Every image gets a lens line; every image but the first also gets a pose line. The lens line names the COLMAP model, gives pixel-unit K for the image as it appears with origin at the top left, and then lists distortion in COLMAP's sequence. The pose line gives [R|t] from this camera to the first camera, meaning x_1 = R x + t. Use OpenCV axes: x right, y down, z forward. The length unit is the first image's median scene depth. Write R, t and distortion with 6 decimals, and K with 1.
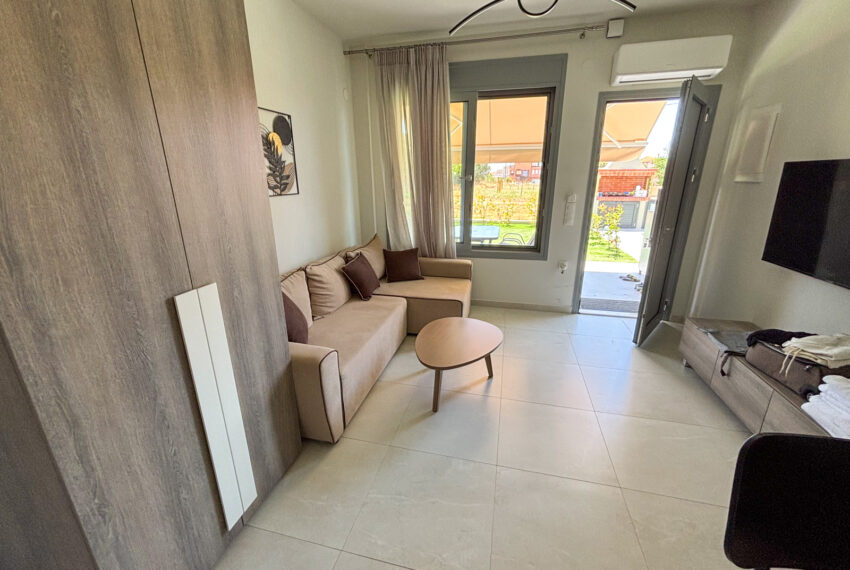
lens RADIAL K [[344.1, 0, 424.1], [0, 344.1, 283.9], [0, 0, 1]] dist [0.003686, -0.001653]
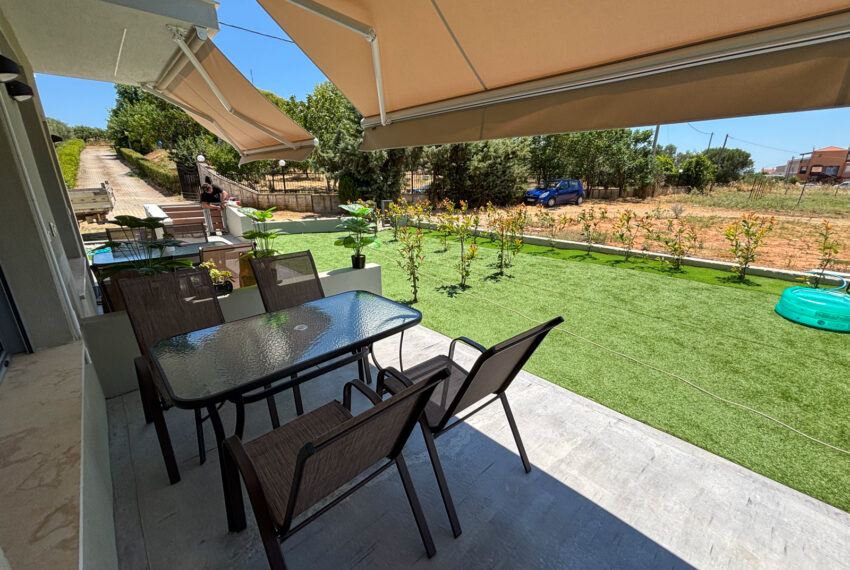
lens RADIAL K [[344.1, 0, 426.6], [0, 344.1, 284.1], [0, 0, 1]] dist [0.003686, -0.001653]
pose [[0.841245, 0.169256, -0.513478, 0.675403], [-0.165375, 0.984769, 0.053667, -0.374225], [0.514741, 0.039770, 0.856423, 1.210108]]
